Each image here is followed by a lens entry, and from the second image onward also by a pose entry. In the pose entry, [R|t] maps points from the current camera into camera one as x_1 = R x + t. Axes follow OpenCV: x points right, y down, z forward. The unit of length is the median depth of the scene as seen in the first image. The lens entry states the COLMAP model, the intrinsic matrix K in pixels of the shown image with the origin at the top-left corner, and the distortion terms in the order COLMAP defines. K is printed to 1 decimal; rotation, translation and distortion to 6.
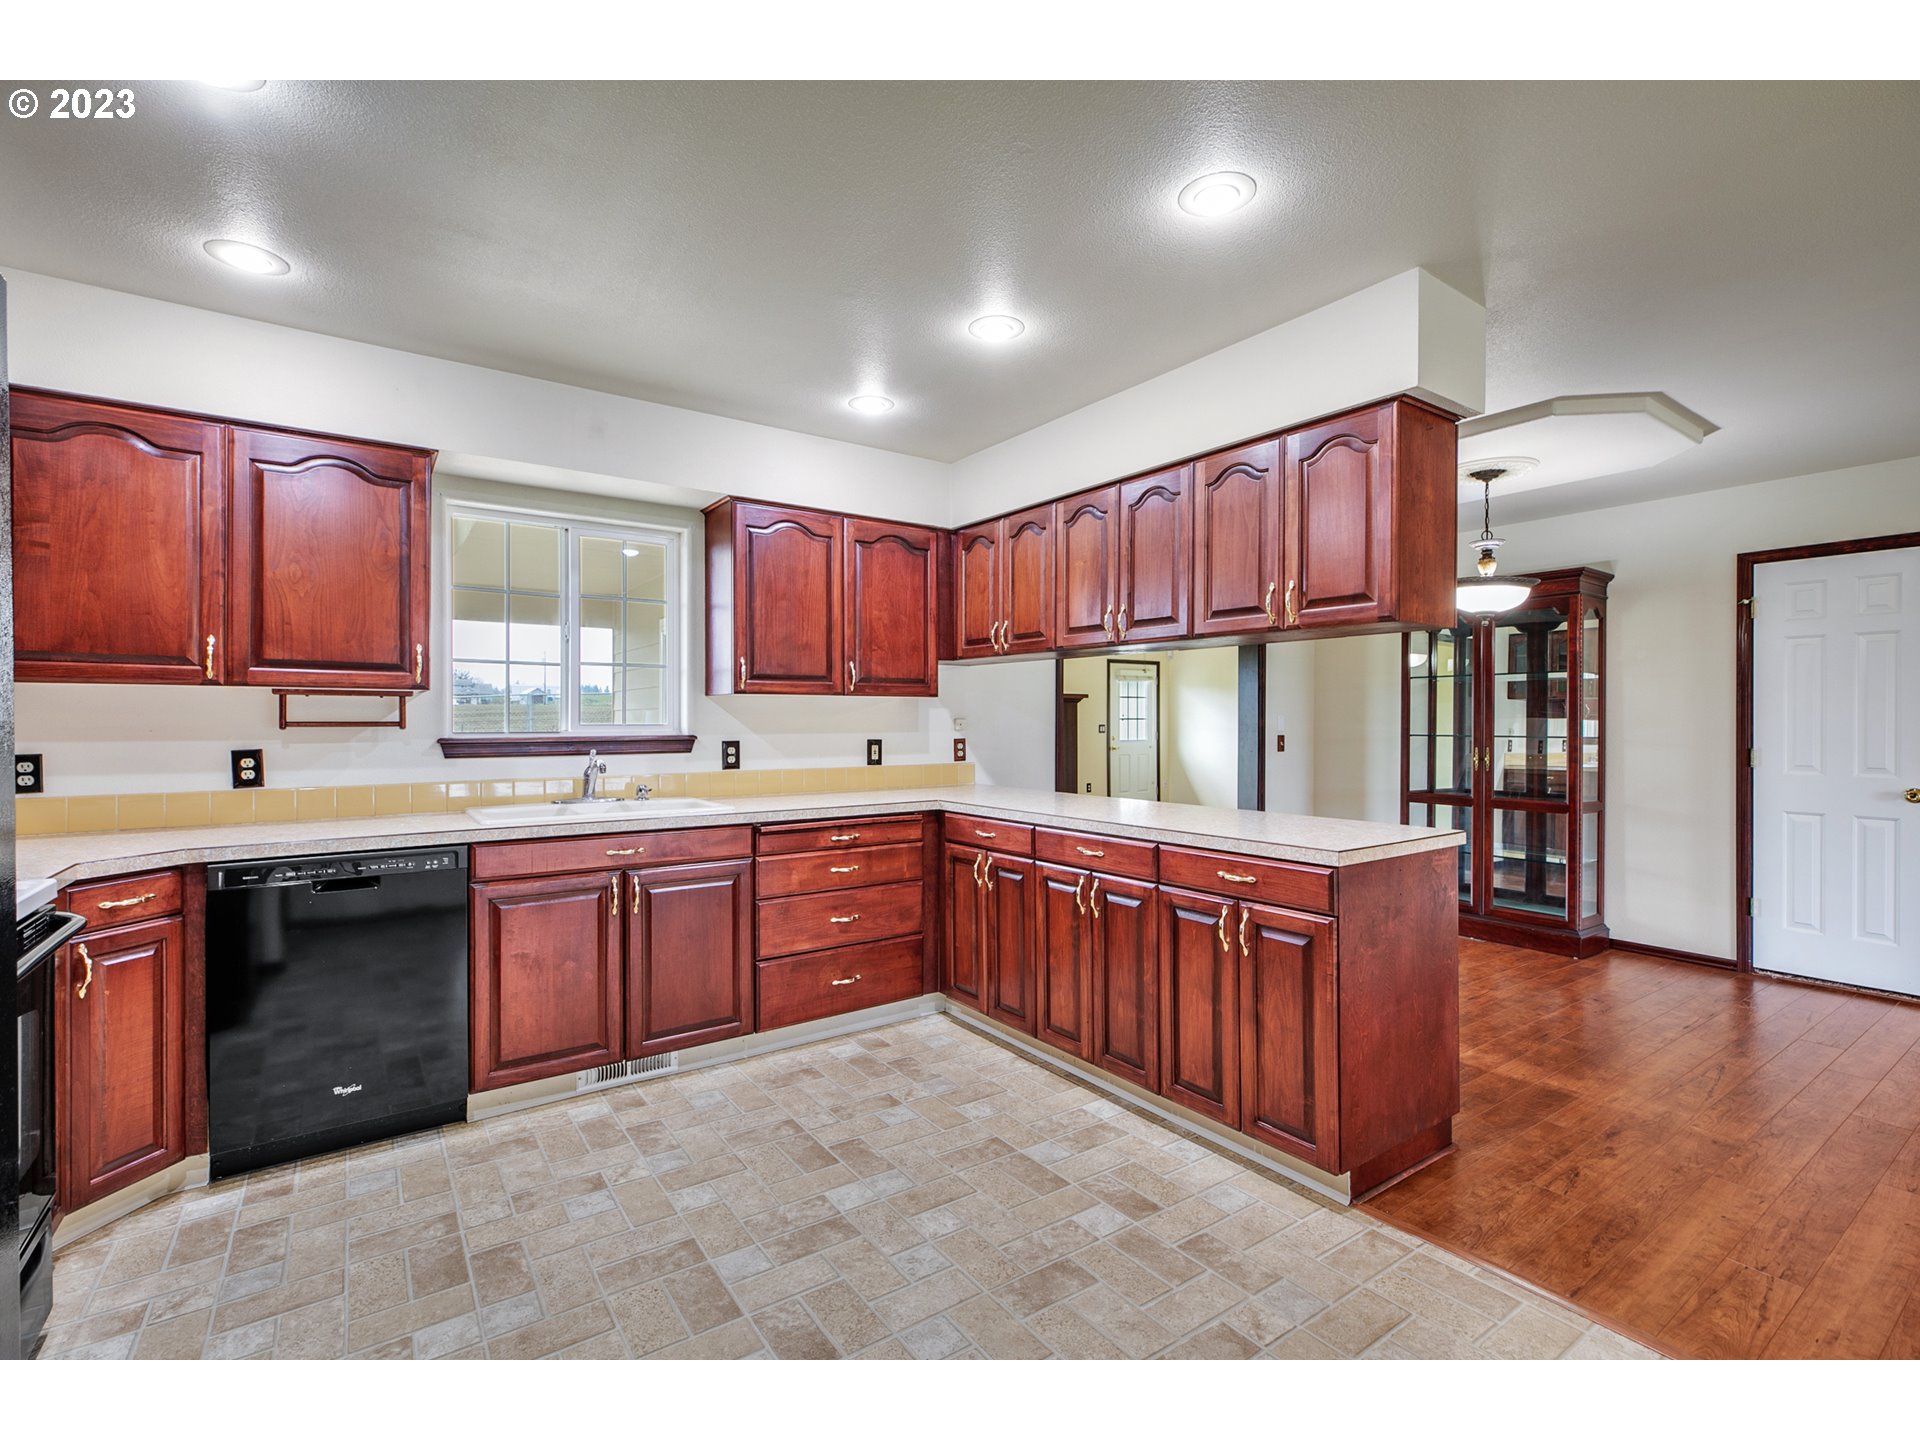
lens RADIAL K [[870.5, 0, 960.0], [0, 870.5, 720.0], [0, 0, 1]] dist [0.004773, -0.000307]
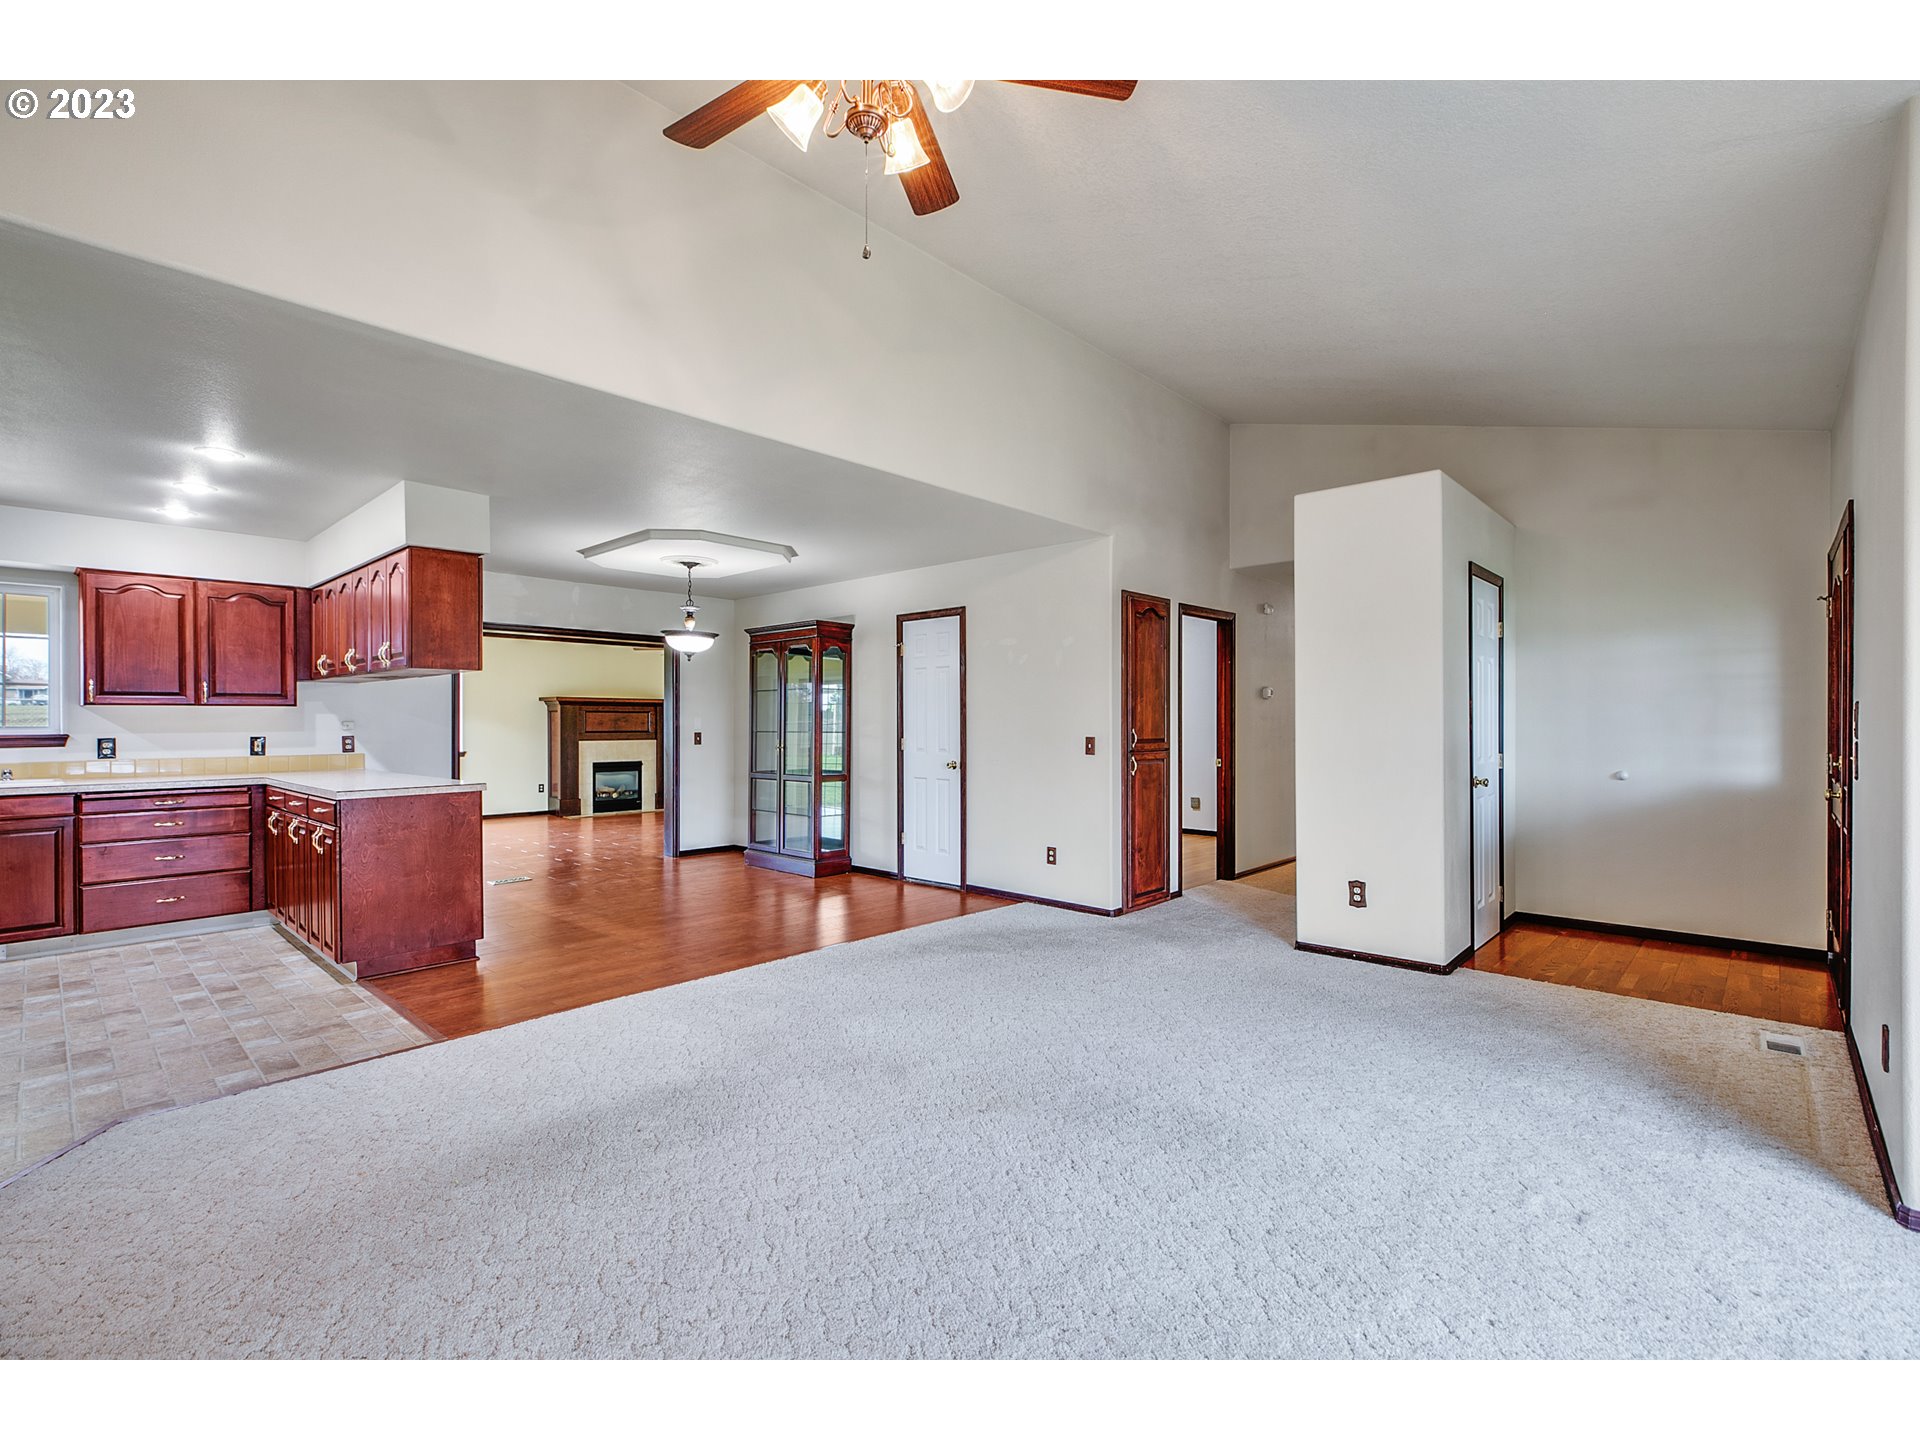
lens RADIAL K [[868.1, 0, 960.0], [0, 868.1, 720.0], [0, 0, 1]] dist [0.003926, -0.000190]
pose [[0.978786, -0.003976, 0.204845, 0.935240], [0.004270, 0.999990, -0.000991, 0.002233], [-0.204839, 0.001844, 0.978794, -0.764177]]
